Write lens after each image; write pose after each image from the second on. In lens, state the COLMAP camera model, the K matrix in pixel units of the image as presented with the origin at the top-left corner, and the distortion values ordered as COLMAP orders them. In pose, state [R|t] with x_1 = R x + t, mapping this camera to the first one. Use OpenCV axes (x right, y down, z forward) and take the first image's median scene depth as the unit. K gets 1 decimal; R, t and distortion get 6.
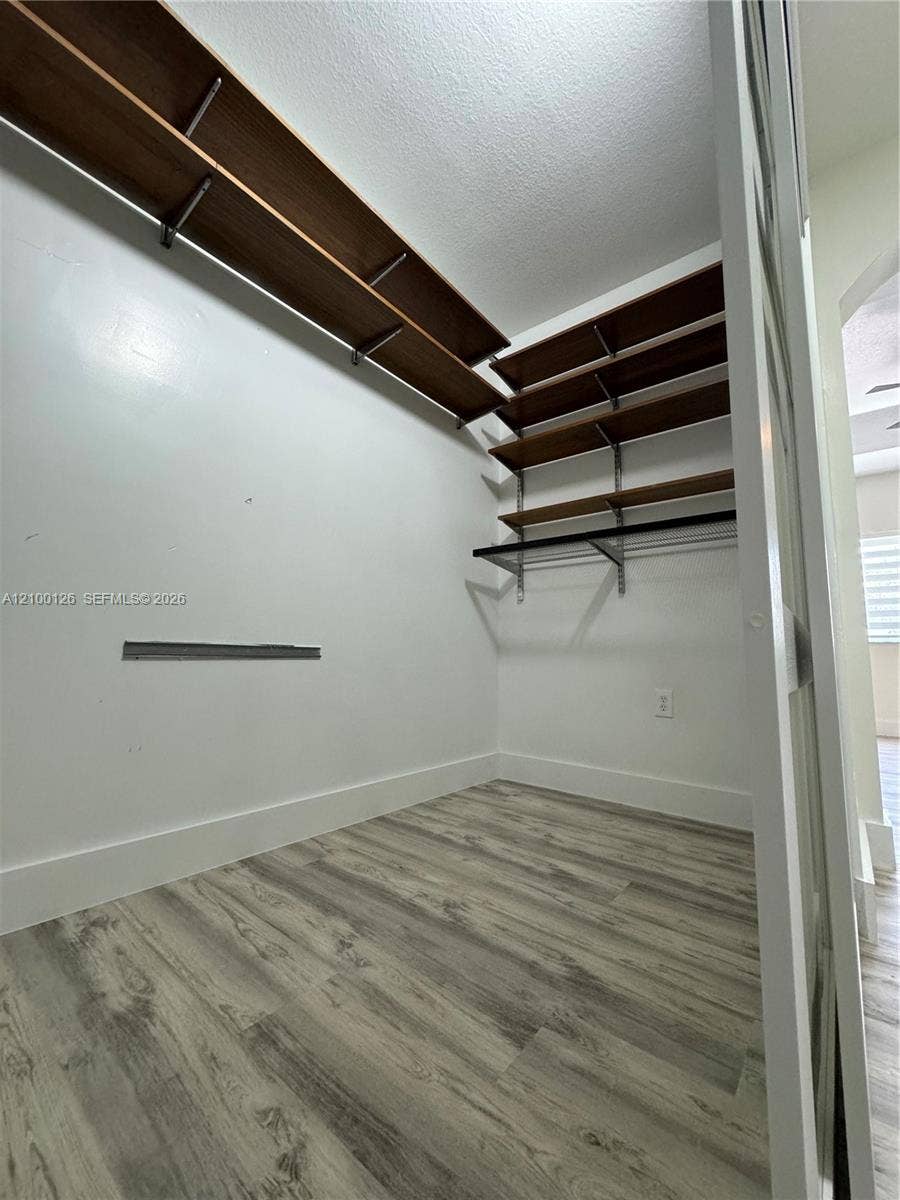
lens RADIAL K [[476.5, 0, 455.6], [0, 476.5, 596.7], [0, 0, 1]] dist [0.004741, 0.000200]
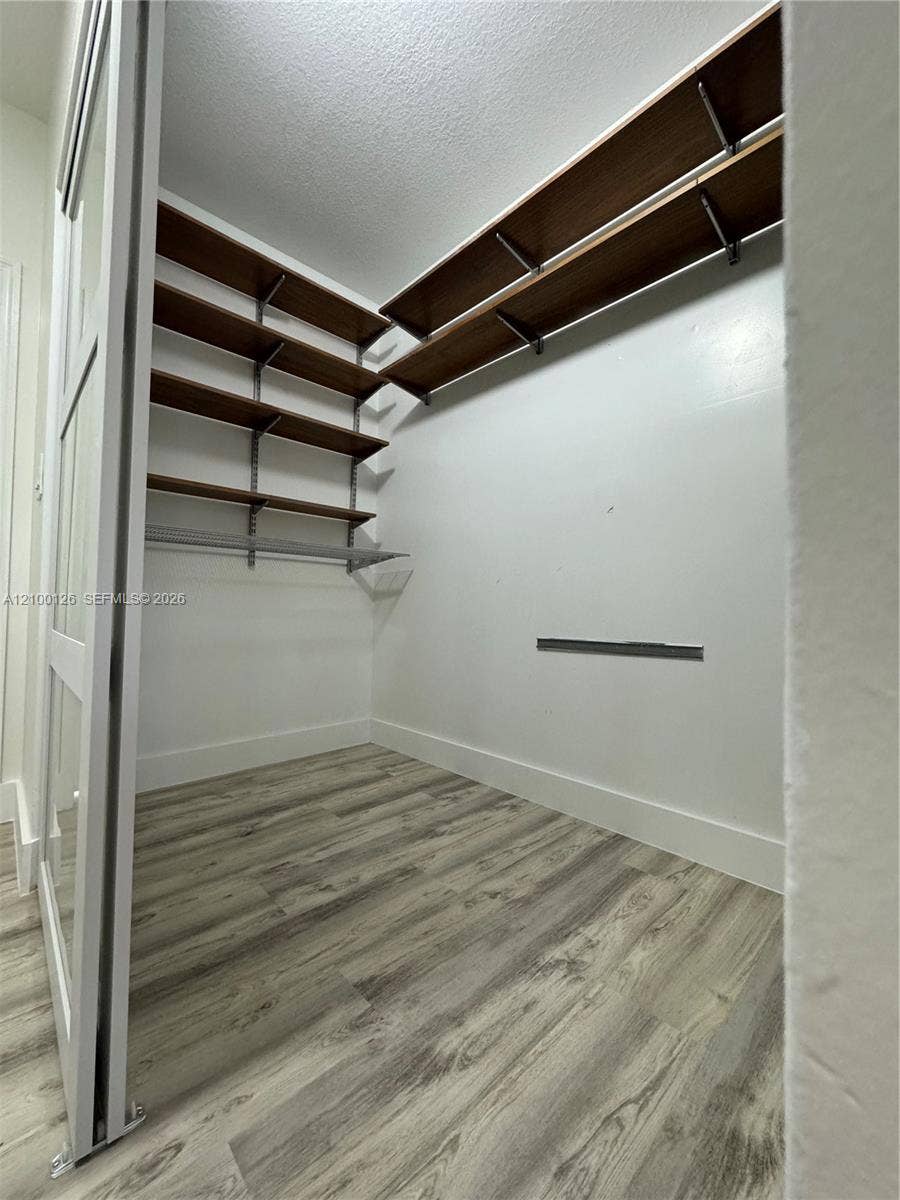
lens RADIAL K [[476.5, 0, 449.1], [0, 476.5, 598.0], [0, 0, 1]] dist [0.004741, 0.000200]
pose [[-0.133853, -0.055116, -0.989467, 0.924327], [0.110907, 0.991347, -0.070224, 0.045497], [0.984776, -0.119138, -0.126582, 1.015756]]
